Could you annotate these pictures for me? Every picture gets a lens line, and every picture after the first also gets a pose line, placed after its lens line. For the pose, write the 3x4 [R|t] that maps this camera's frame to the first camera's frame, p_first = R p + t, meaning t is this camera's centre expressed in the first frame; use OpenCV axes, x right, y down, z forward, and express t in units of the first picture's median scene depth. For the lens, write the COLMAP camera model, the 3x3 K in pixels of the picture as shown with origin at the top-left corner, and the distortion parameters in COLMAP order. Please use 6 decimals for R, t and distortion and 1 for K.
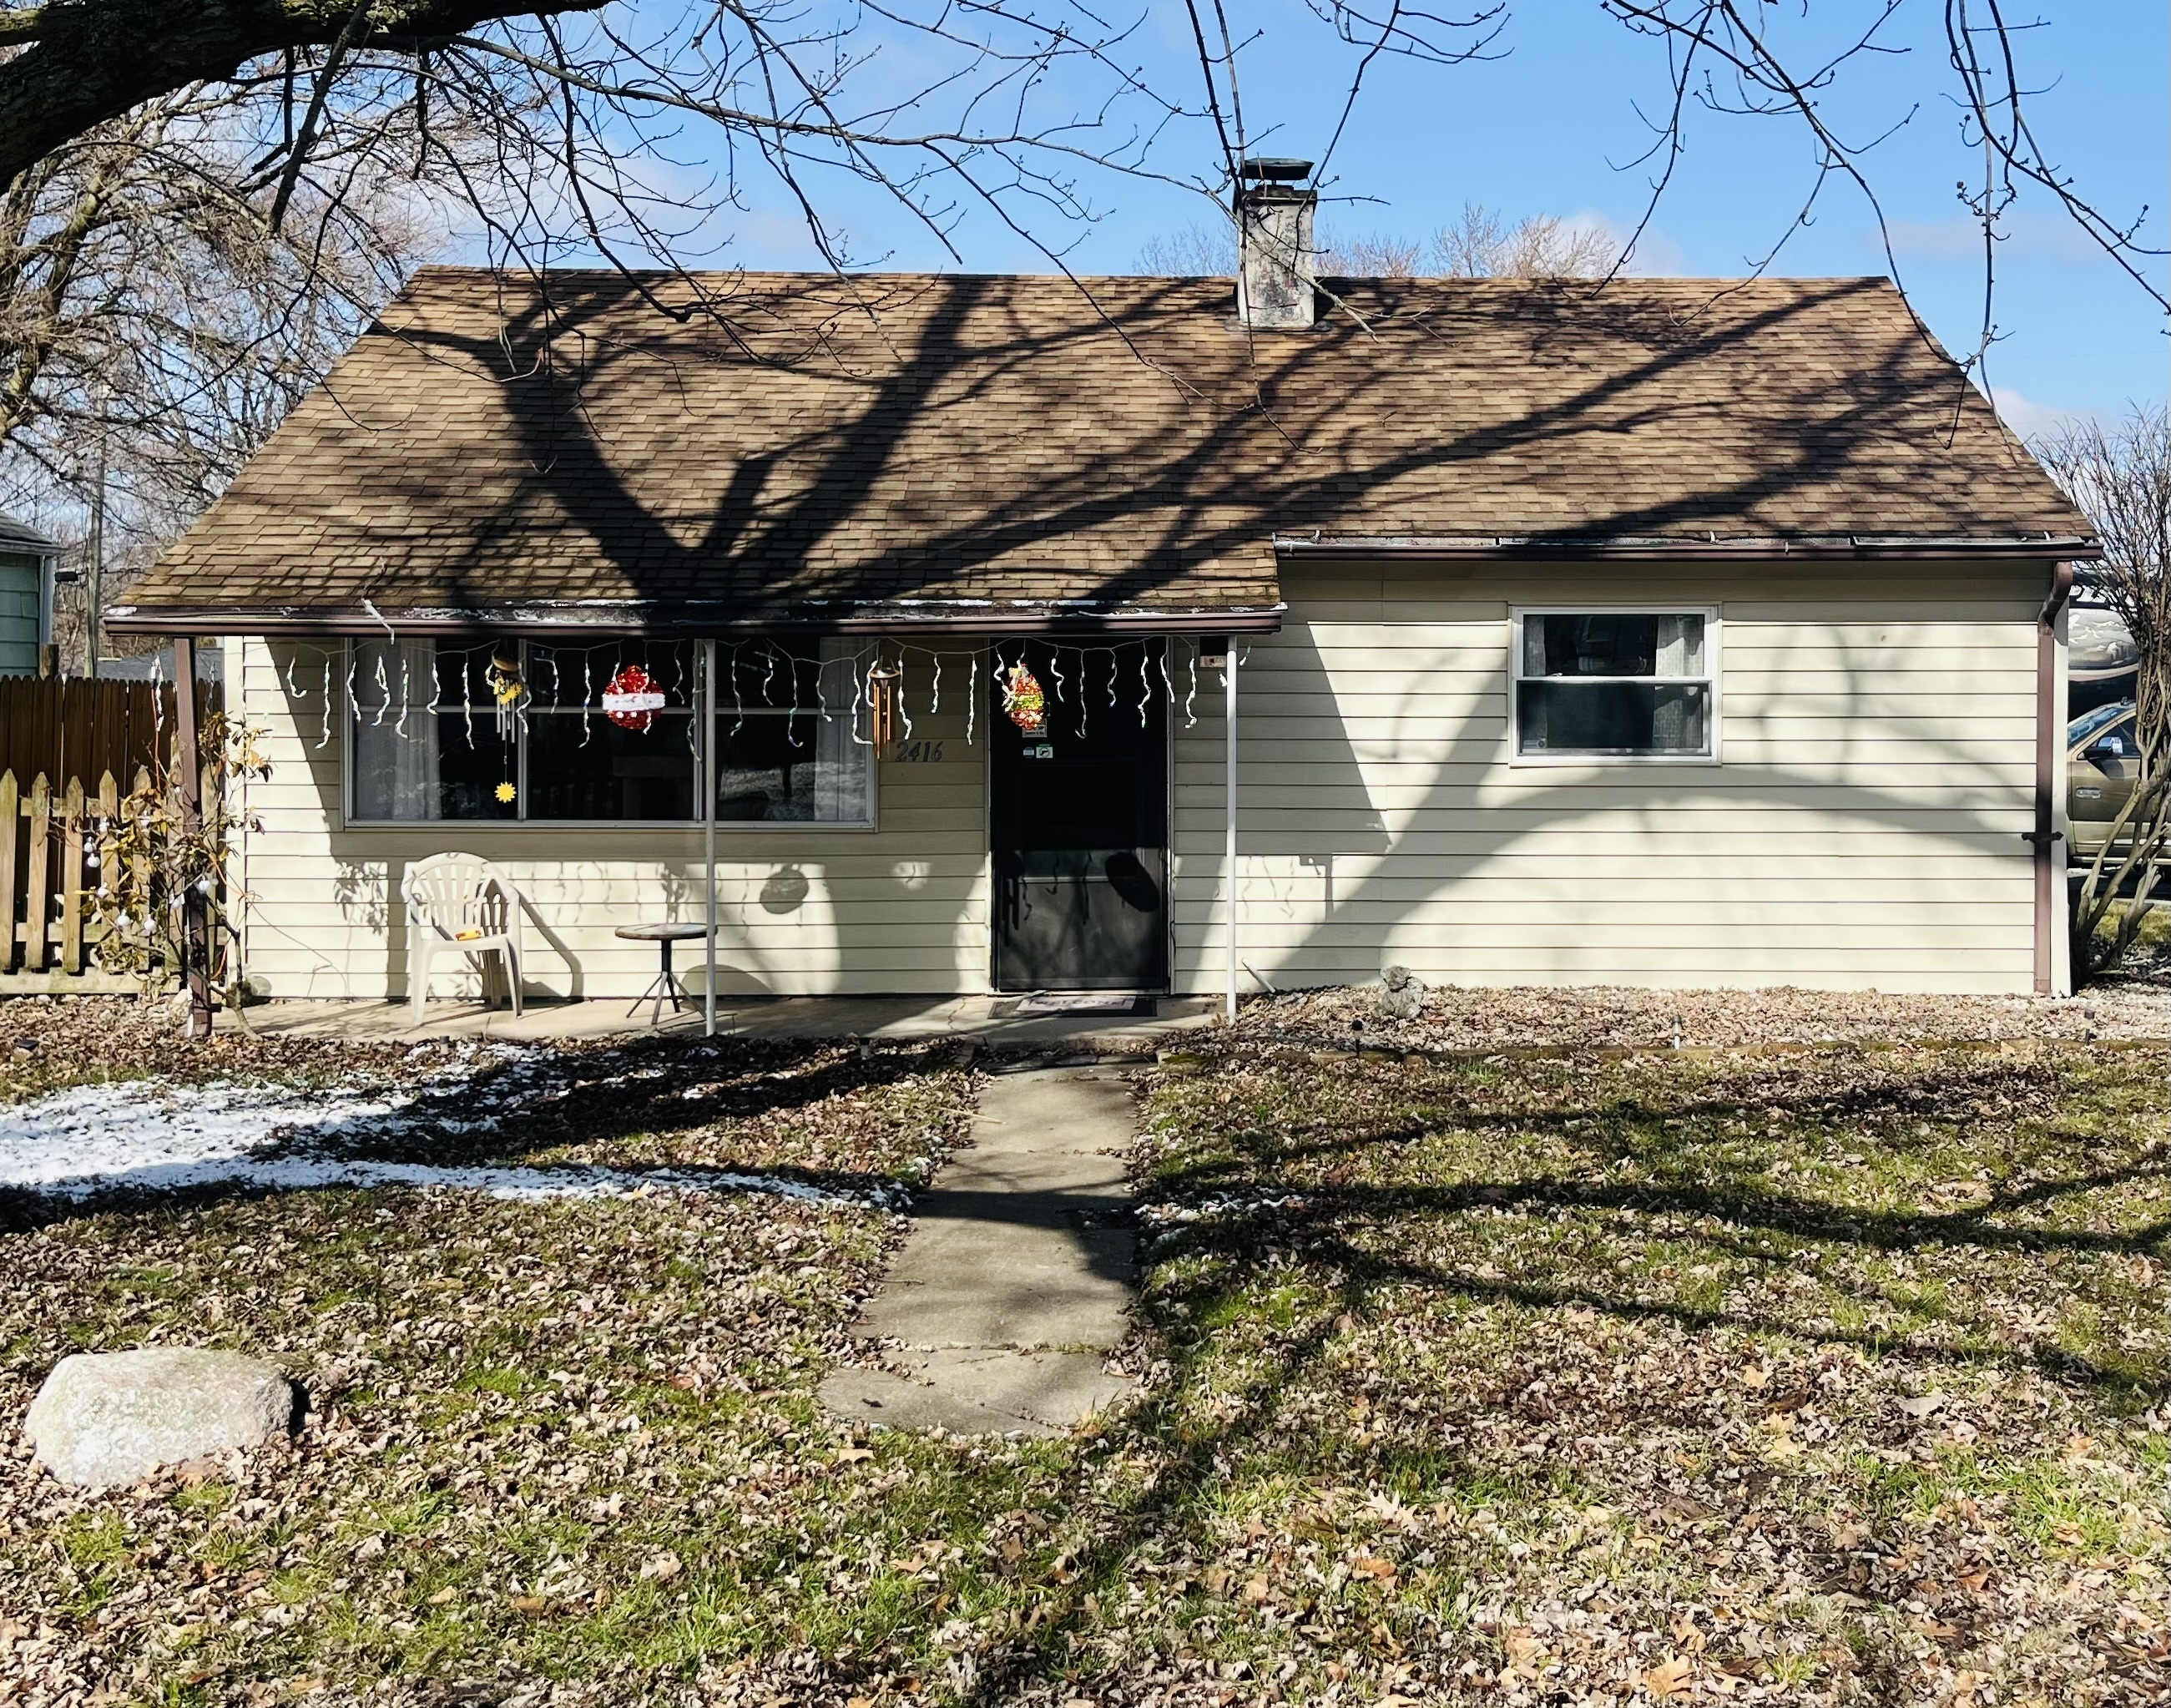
lens RADIAL K [[2348.1, 0, 1085.7], [0, 2348.1, 848.5], [0, 0, 1]] dist [0.001378, 0.000000]
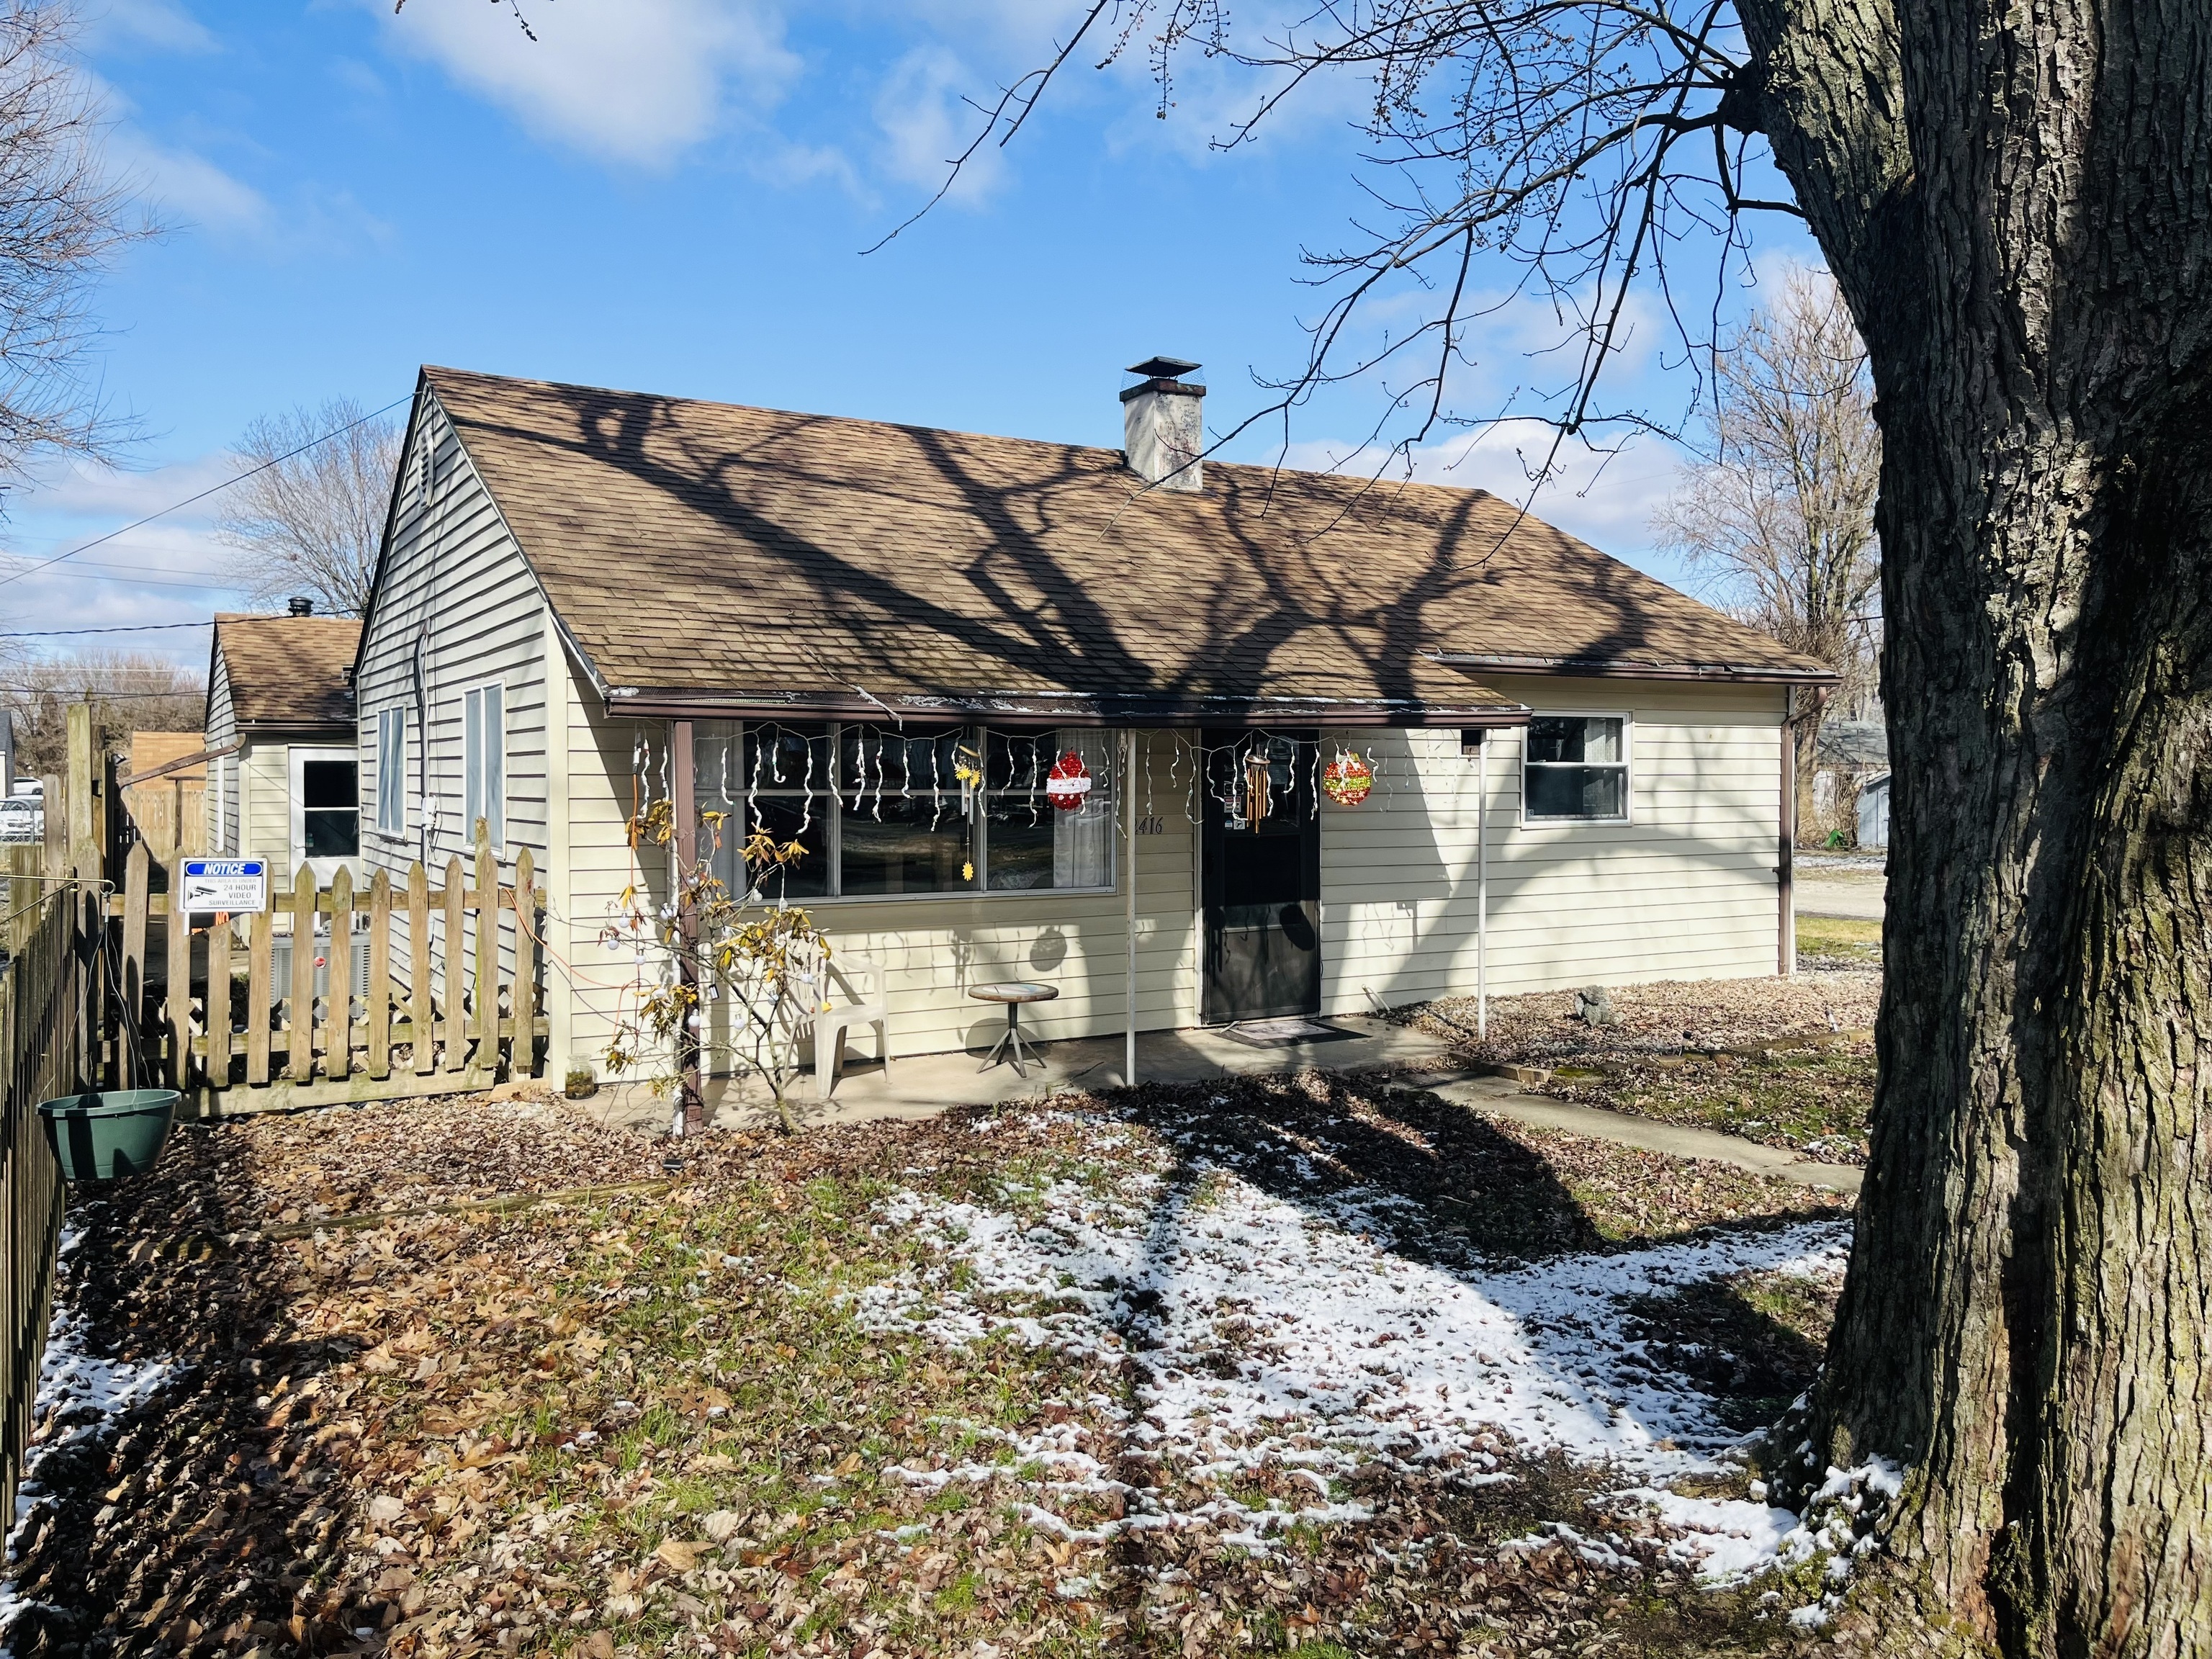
lens RADIAL K [[1688.8, 0, 1106.0], [0, 1688.8, 827.3], [0, 0, 1]] dist [0.067922, -0.093775]
pose [[0.878795, -0.016949, 0.476898, -0.492276], [0.032466, 0.999177, -0.024314, -0.020260], [-0.476094, 0.036850, 0.878622, 0.261922]]
